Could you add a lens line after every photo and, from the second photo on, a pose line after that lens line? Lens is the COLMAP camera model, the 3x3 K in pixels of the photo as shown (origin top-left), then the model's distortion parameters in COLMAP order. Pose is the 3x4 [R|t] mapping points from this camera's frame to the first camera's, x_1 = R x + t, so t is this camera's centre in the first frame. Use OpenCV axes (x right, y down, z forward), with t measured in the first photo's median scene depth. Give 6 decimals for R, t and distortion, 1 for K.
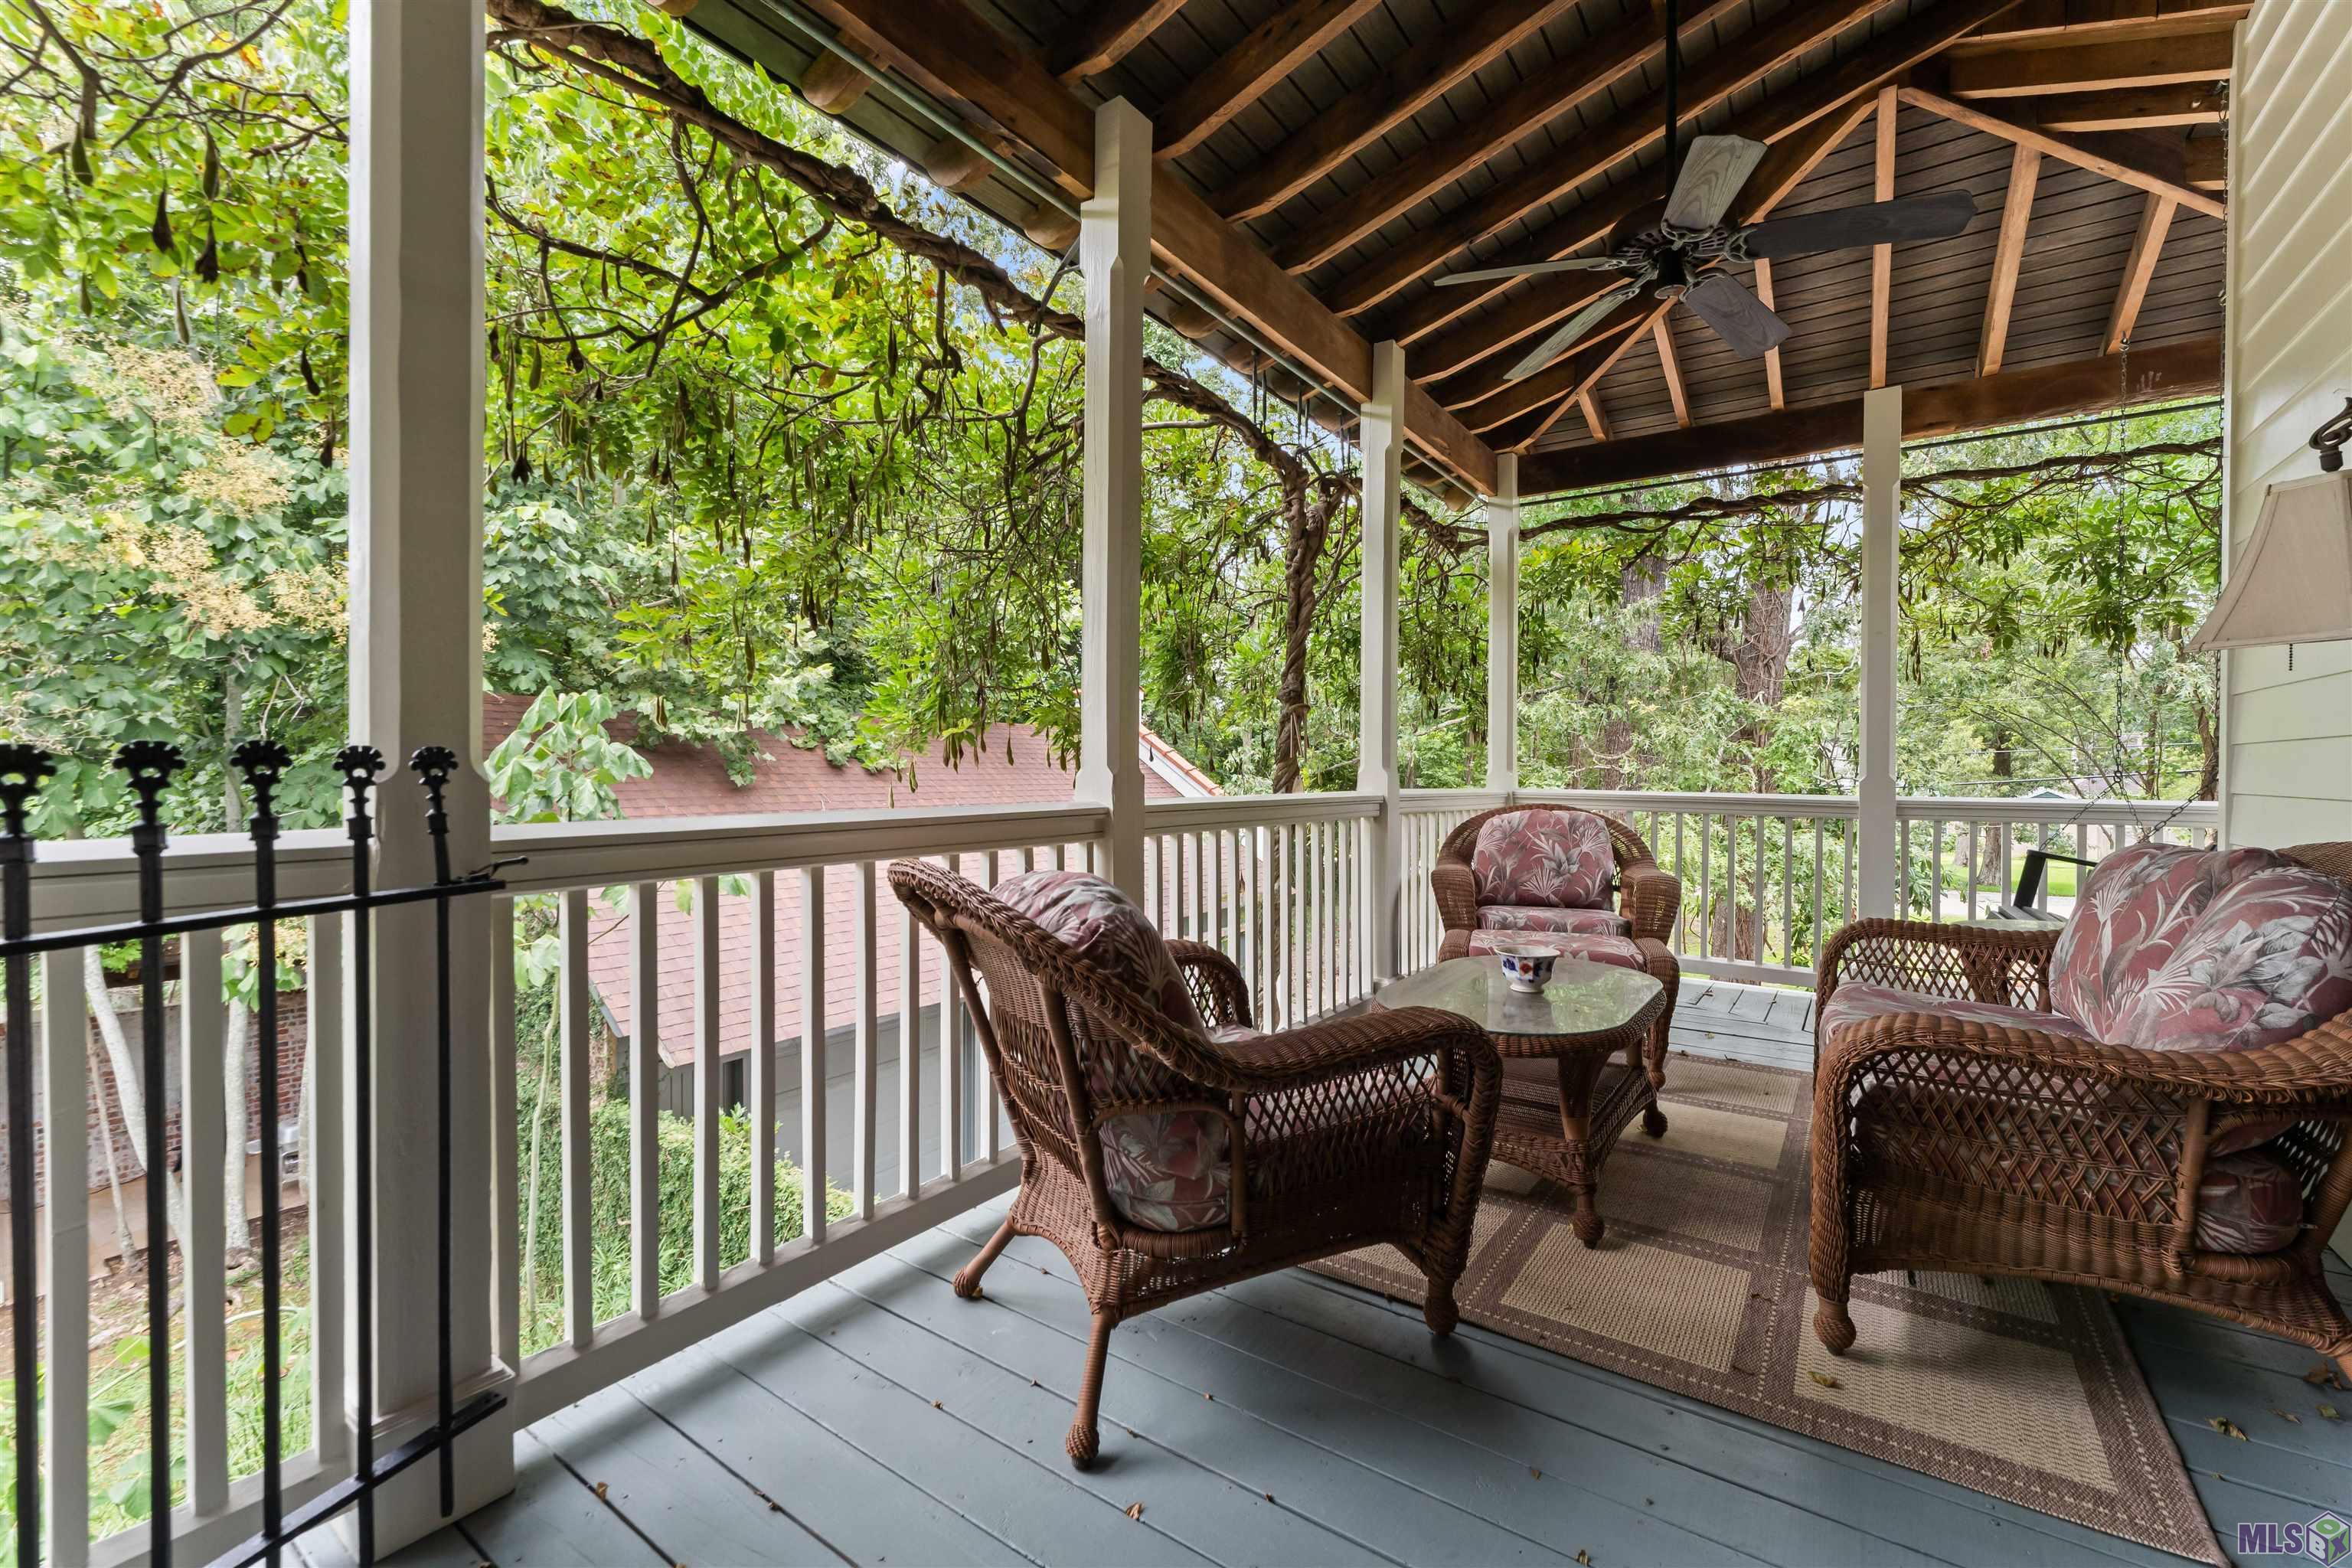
lens RADIAL K [[957.1, 0, 1175.6], [0, 957.1, 777.0], [0, 0, 1]] dist [-0.002132, 0.000325]
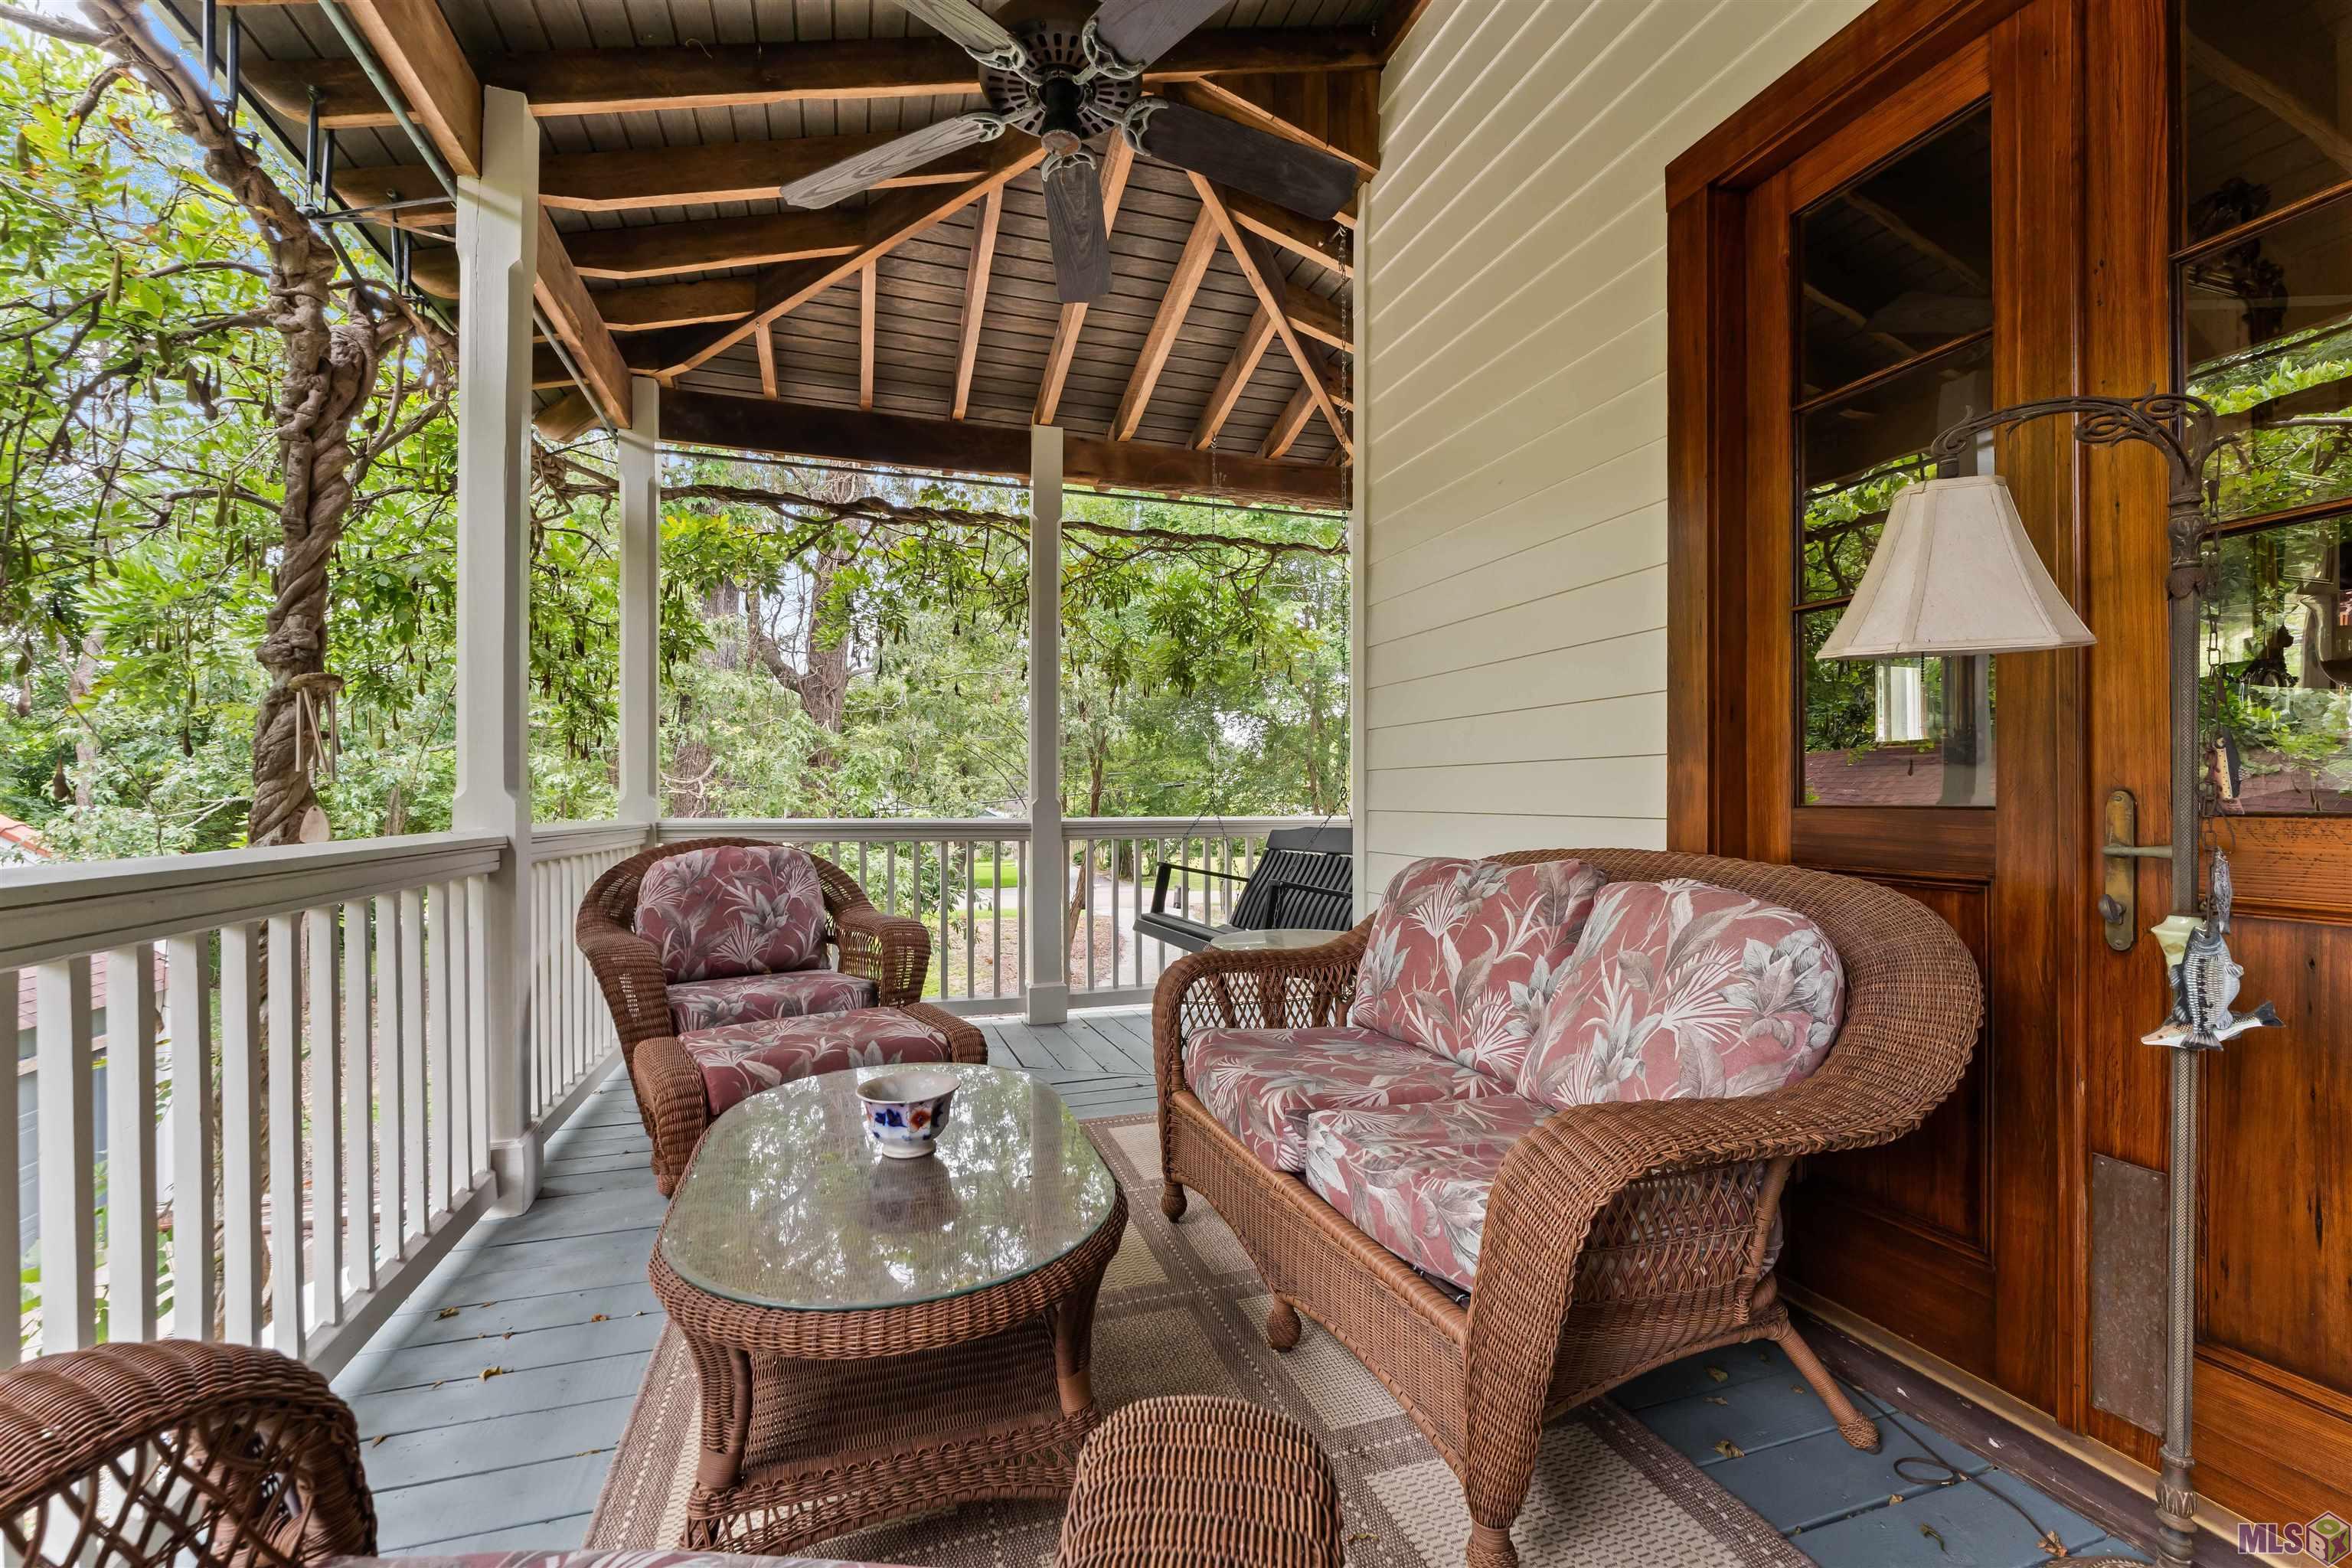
lens RADIAL K [[957.1, 0, 1173.2], [0, 957.1, 791.2], [0, 0, 1]] dist [-0.002132, 0.000325]
pose [[0.601162, -0.000205, 0.799127, -0.011162], [0.009812, 0.999926, -0.007125, -0.000502], [-0.799067, 0.012124, 0.601120, 0.265125]]
